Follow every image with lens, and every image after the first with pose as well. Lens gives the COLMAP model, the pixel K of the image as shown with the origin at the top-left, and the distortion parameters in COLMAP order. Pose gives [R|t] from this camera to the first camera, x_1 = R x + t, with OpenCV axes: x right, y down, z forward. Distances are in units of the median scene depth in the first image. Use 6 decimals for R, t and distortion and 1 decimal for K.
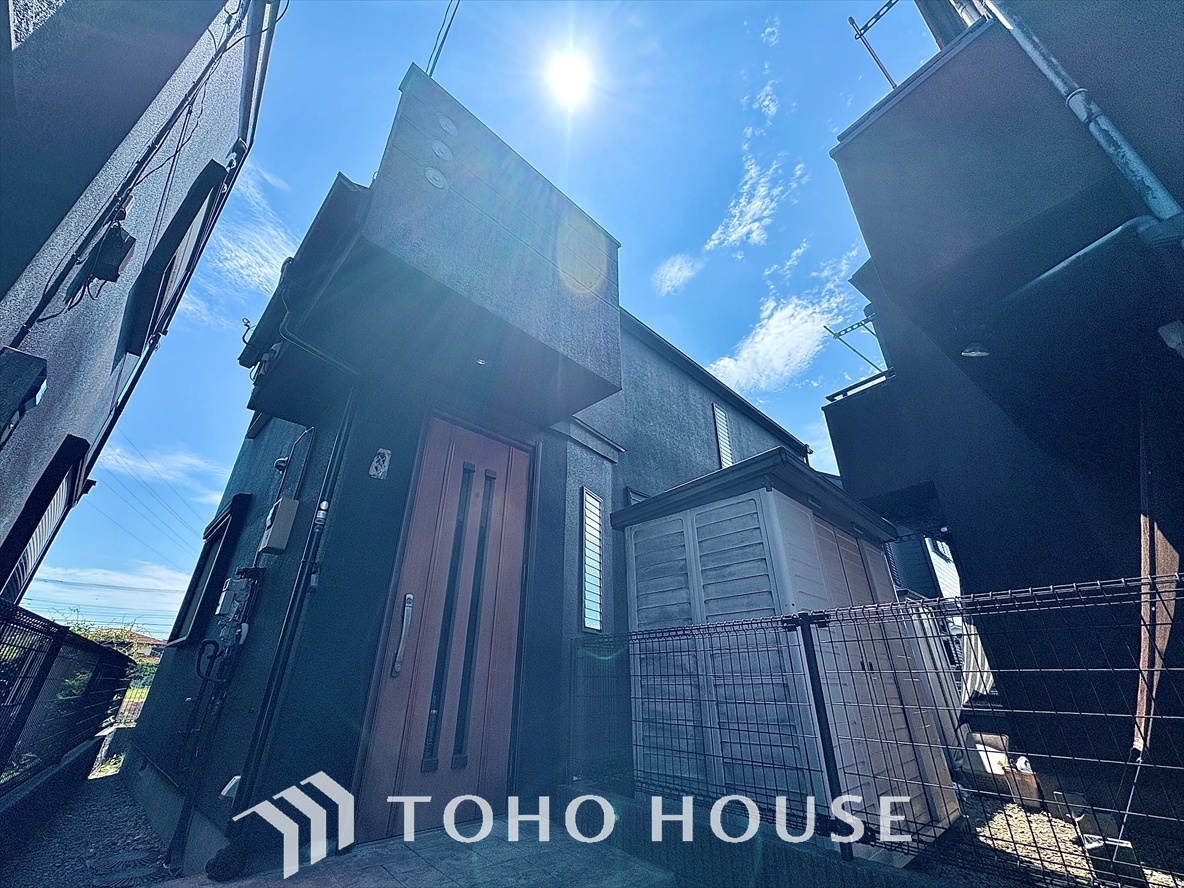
lens RADIAL K [[473.7, 0, 592.0], [0, 473.7, 444.0], [0, 0, 1]] dist [-0.001109, -0.000339]
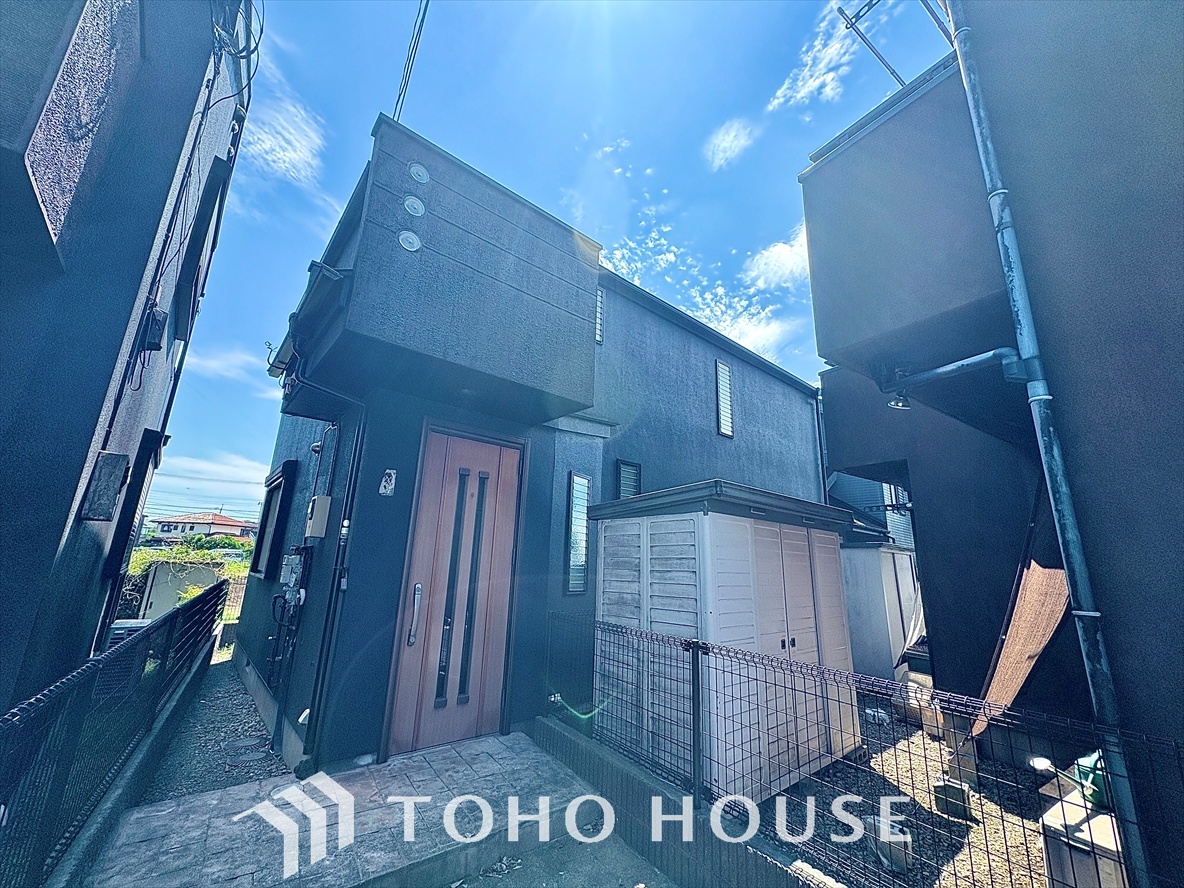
lens RADIAL K [[471.5, 0, 592.0], [0, 471.5, 444.0], [0, 0, 1]] dist [-0.002380, 0.000151]
pose [[0.996855, 0.013694, -0.078054, 0.156716], [0.003293, 0.976948, 0.213452, -0.283450], [0.079178, -0.213038, 0.973831, -0.114362]]
